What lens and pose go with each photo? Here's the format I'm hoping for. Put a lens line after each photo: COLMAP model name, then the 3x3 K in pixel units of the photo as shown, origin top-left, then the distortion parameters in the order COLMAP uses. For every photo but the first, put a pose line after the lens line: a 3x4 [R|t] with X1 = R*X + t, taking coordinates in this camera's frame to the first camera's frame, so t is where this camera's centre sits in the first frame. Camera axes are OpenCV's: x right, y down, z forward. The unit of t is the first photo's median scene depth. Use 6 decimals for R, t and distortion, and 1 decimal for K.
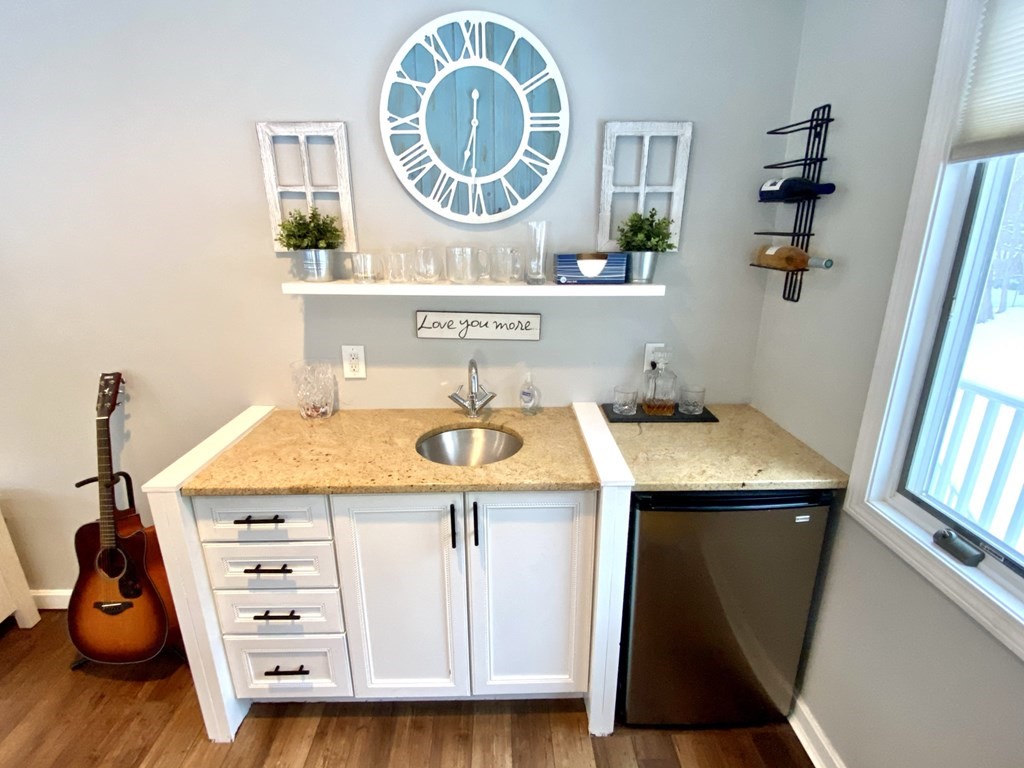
lens RADIAL K [[474.5, 0, 508.3], [0, 474.5, 384.5], [0, 0, 1]] dist [0.055991, -0.051804]
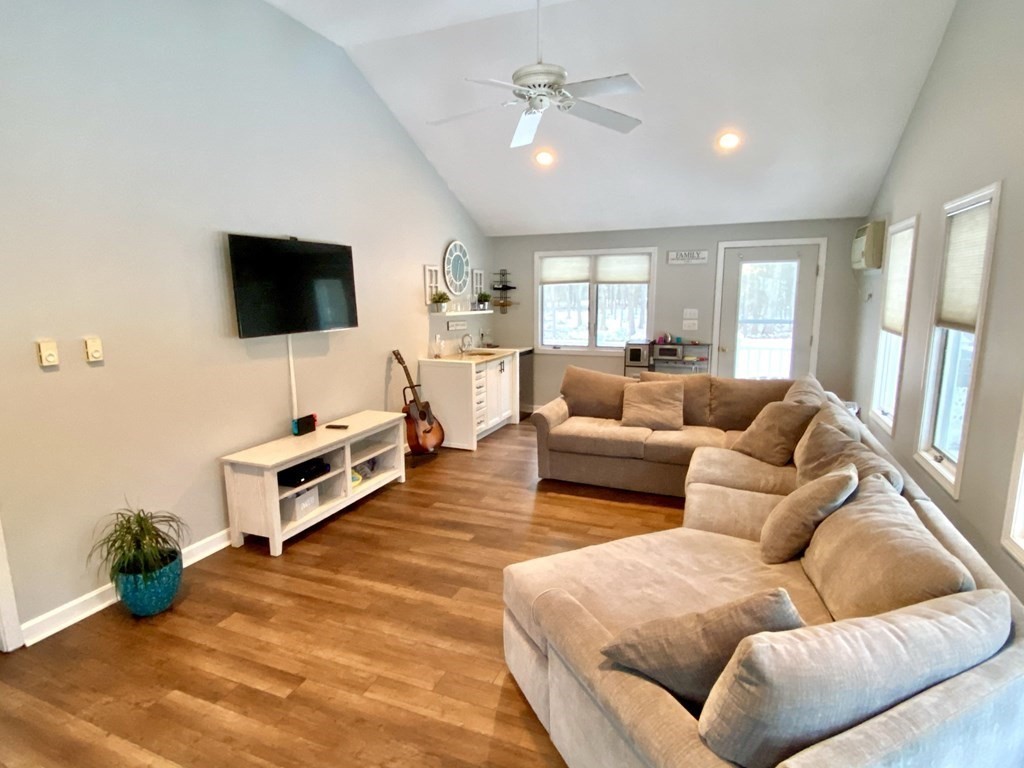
lens RADIAL K [[551.5, 0, 512.0], [0, 551.5, 384.0], [0, 0, 1]] dist [0.028589, -0.023940]
pose [[0.387210, -0.150410, 0.909640, -3.813649], [0.277096, 0.959976, 0.040781, 0.231576], [-0.879367, 0.236267, 0.413390, -0.860767]]
